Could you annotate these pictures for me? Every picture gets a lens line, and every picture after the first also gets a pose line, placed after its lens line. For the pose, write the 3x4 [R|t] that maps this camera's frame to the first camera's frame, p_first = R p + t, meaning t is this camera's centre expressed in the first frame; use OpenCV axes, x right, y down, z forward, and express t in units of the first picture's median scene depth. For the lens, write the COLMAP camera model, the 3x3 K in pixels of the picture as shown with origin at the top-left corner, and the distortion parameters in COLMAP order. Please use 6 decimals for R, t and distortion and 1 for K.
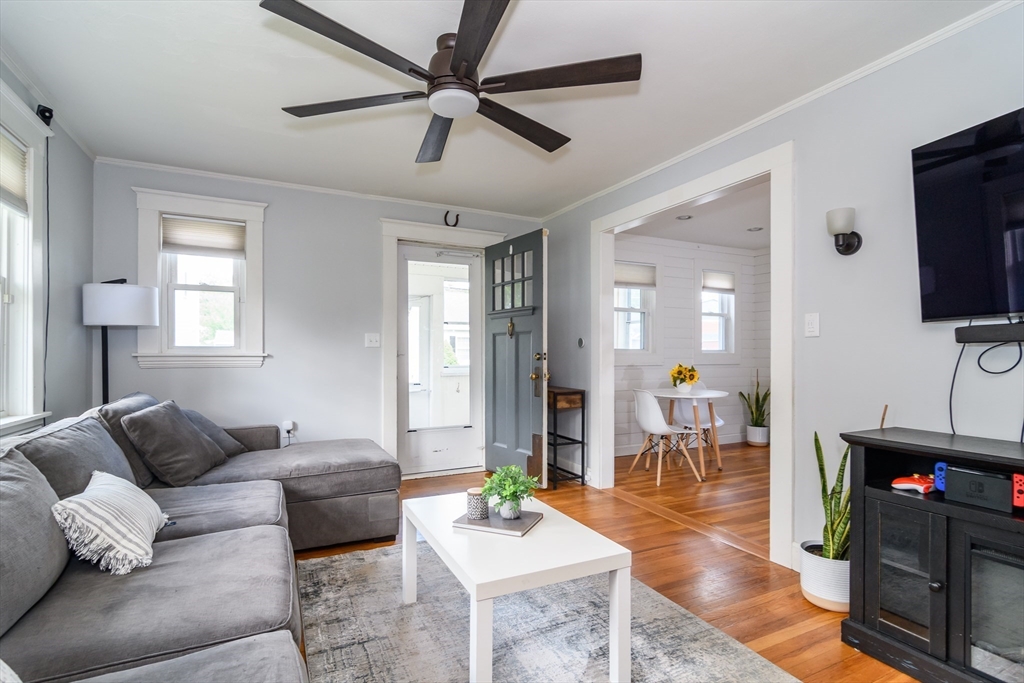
lens RADIAL K [[498.4, 0, 515.6], [0, 498.4, 348.9], [0, 0, 1]] dist [-0.000268, -0.000002]
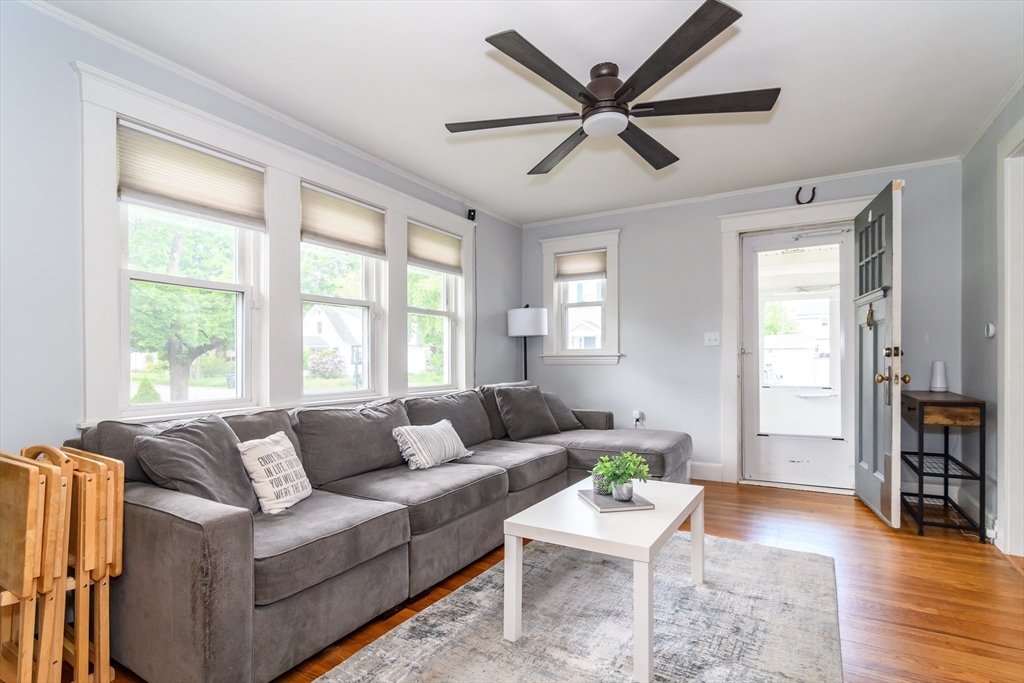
lens RADIAL K [[512.3, 0, 517.3], [0, 512.3, 358.1], [0, 0, 1]] dist [-0.002248, -0.000172]
pose [[0.547464, -0.007512, -0.836796, 0.378853], [0.016778, 0.999857, 0.002000, 0.013112], [0.836661, -0.015135, 0.547512, 0.102832]]
